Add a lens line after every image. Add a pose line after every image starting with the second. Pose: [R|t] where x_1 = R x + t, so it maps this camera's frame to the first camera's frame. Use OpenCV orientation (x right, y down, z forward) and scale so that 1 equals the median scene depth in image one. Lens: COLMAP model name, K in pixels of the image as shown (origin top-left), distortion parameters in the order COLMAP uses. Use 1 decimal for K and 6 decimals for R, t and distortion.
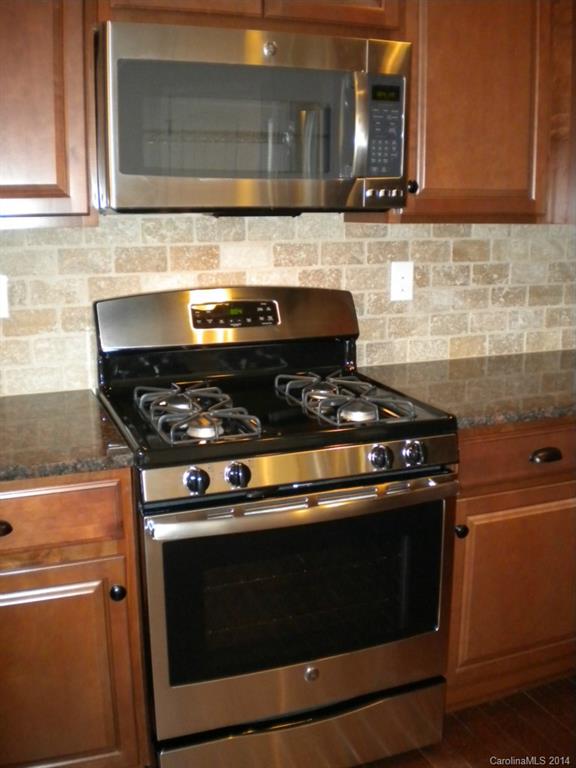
lens RADIAL K [[824.5, 0, 290.9], [0, 824.5, 377.5], [0, 0, 1]] dist [-0.150404, 0.000000]
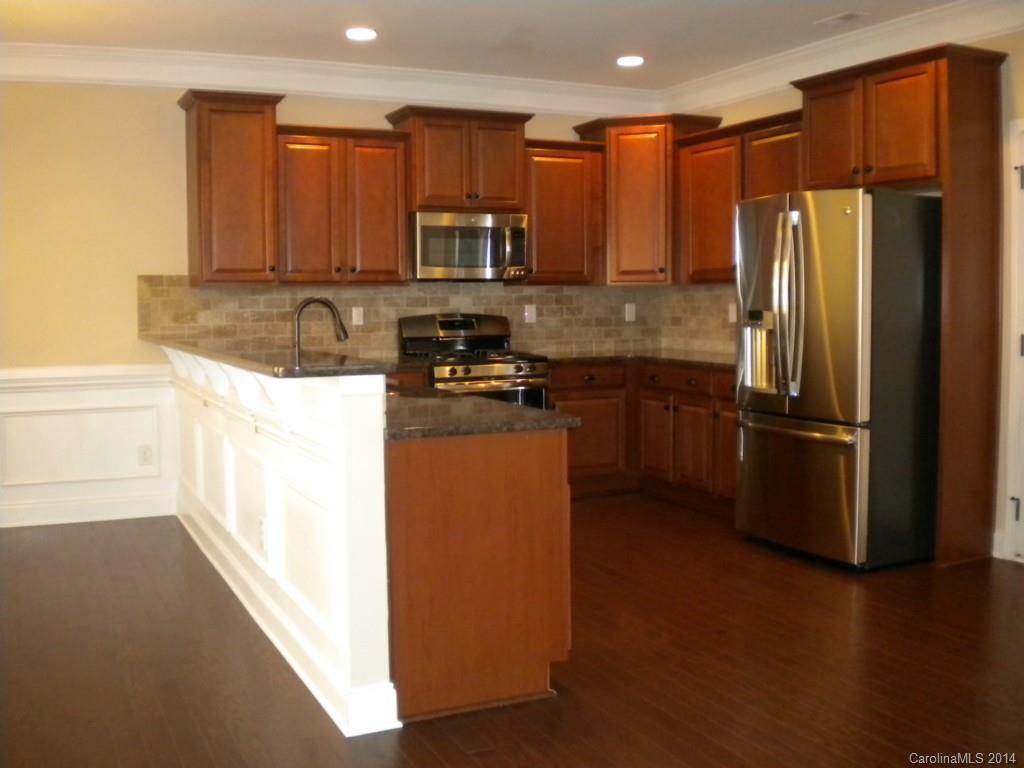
lens RADIAL K [[1099.3, 0, 508.7], [0, 1099.3, 380.5], [0, 0, 1]] dist [-0.150404, 0.000000]
pose [[0.998362, -0.012309, 0.055875, -0.093457], [0.019753, 0.990690, -0.134696, 0.481719], [-0.053697, 0.135579, 0.989310, -1.987198]]
